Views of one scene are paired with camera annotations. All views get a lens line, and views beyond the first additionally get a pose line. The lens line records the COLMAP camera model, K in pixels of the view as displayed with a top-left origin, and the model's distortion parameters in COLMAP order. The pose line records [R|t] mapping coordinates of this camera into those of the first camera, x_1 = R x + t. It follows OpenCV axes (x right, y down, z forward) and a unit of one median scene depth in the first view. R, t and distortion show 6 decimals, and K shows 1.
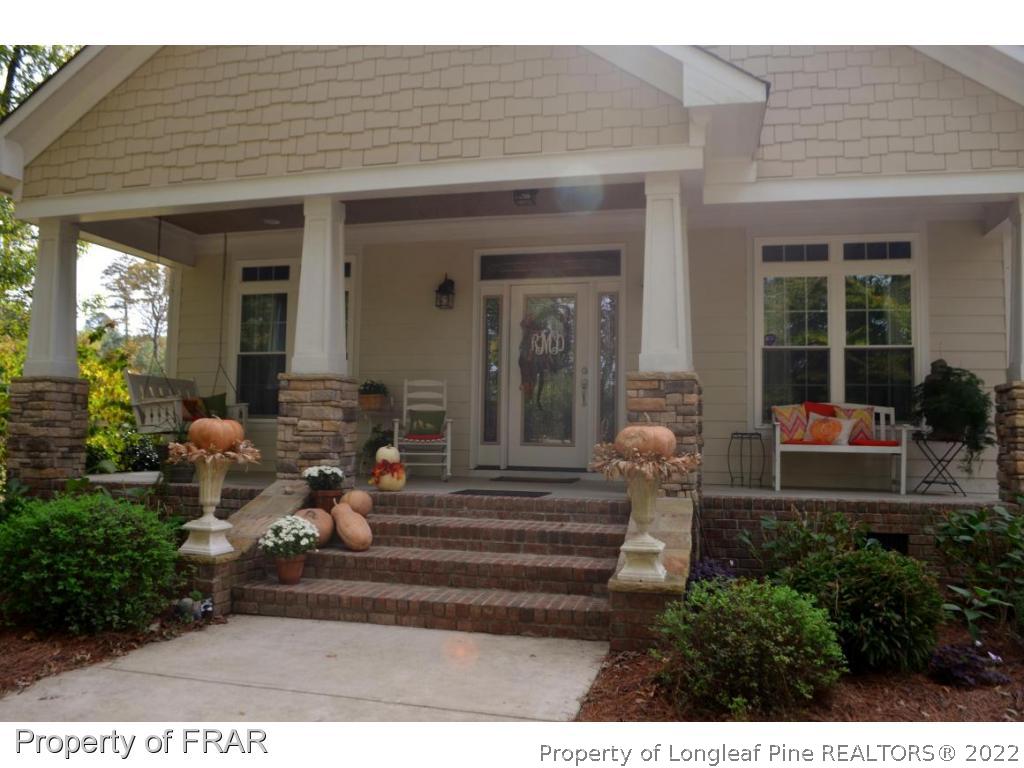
lens RADIAL K [[806.3, 0, 514.5], [0, 806.3, 387.1], [0, 0, 1]] dist [-0.079447, 0.005061]
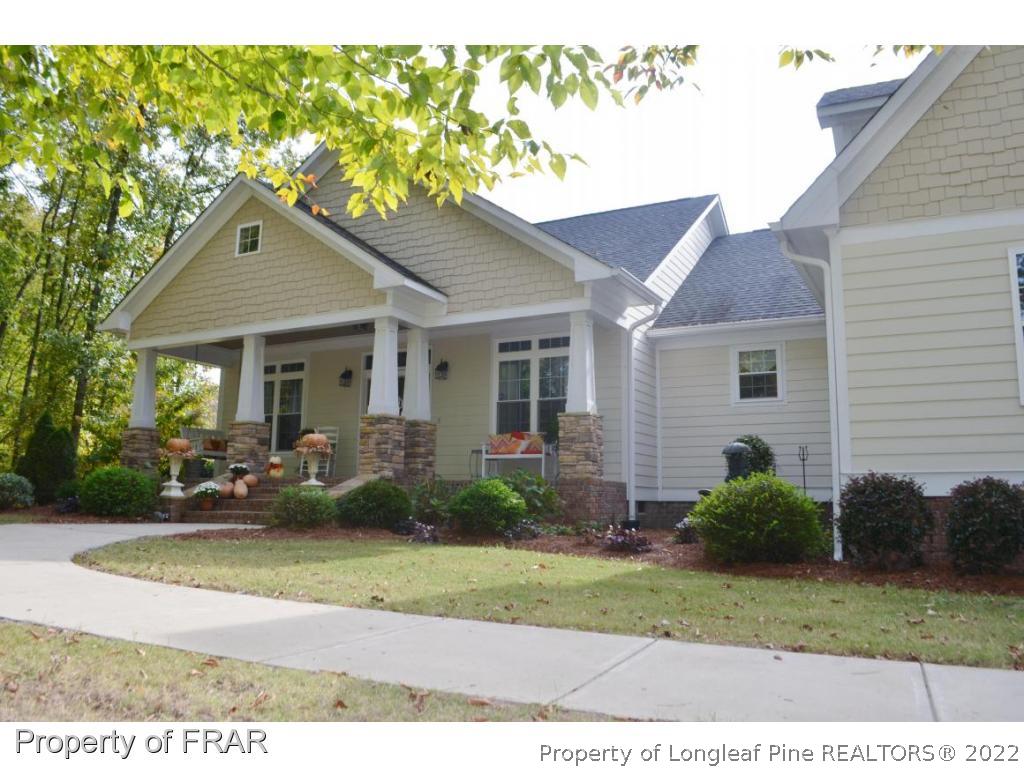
lens RADIAL K [[806.3, 0, 510.1], [0, 806.3, 382.4], [0, 0, 1]] dist [-0.079447, 0.005061]
pose [[0.970104, -0.040471, -0.239290, 0.857310], [0.017434, 0.995071, -0.097618, 0.091061], [0.242061, 0.090527, 0.966029, -0.776551]]
